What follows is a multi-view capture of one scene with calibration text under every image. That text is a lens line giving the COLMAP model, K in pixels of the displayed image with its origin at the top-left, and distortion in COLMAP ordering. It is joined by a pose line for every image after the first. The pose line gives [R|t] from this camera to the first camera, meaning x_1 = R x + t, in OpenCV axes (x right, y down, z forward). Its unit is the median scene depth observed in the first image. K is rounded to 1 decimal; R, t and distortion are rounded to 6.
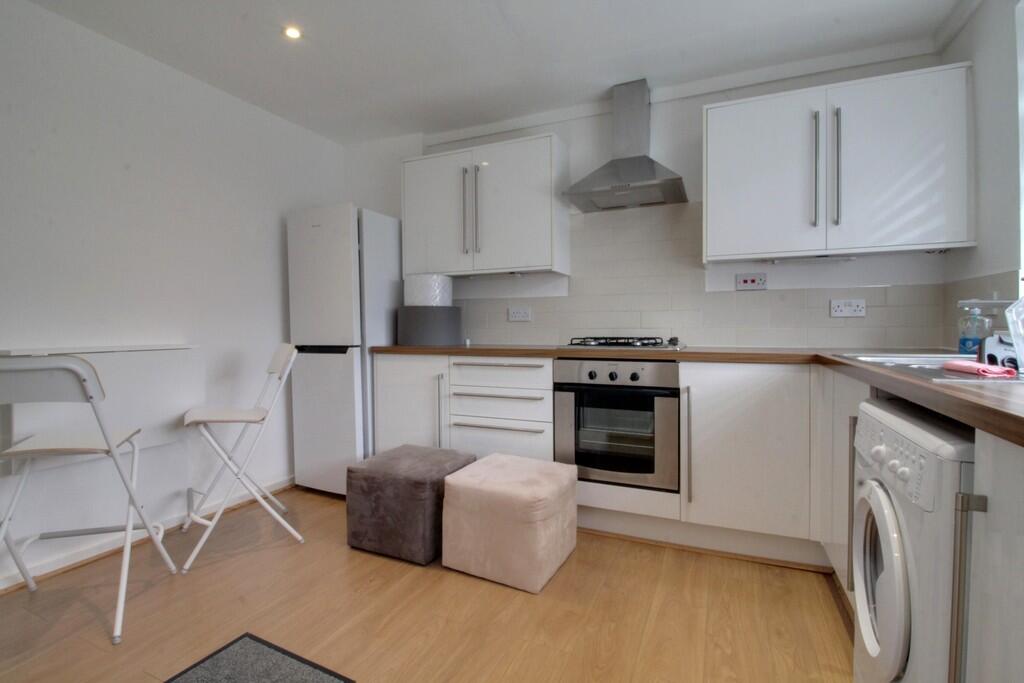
lens RADIAL K [[479.0, 0, 510.9], [0, 479.0, 332.3], [0, 0, 1]] dist [-0.001228, -0.000509]
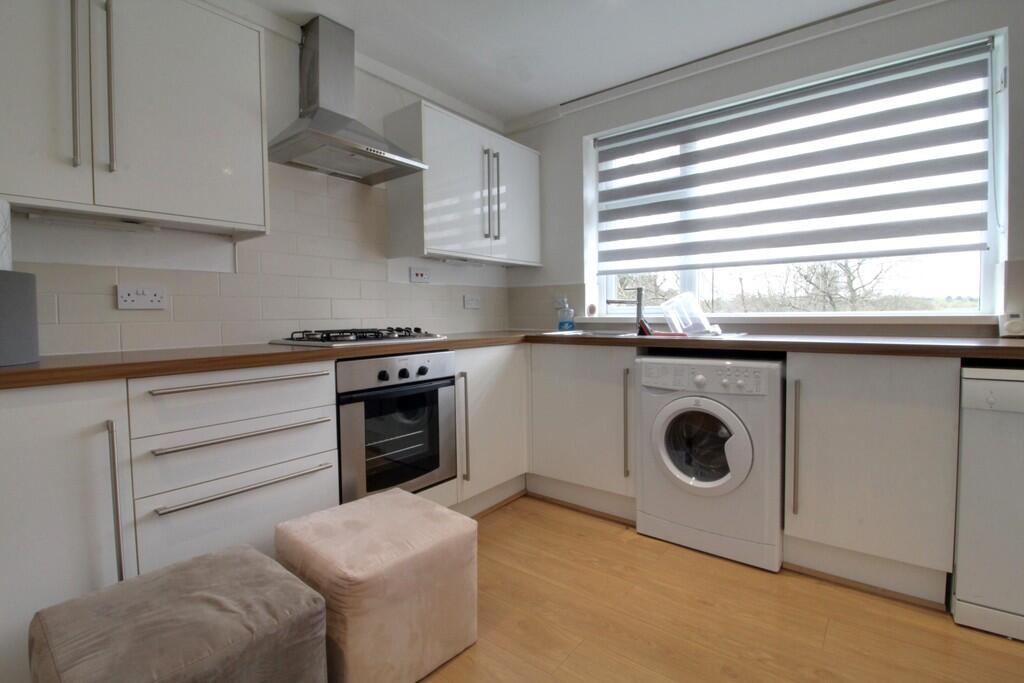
lens RADIAL K [[479.0, 0, 510.9], [0, 479.0, 332.3], [0, 0, 1]] dist [-0.001228, -0.000509]
pose [[0.248086, -0.035333, 0.968093, -0.550213], [0.023386, 0.999262, 0.030478, -0.004270], [-0.968456, 0.015078, 0.248729, 0.567625]]
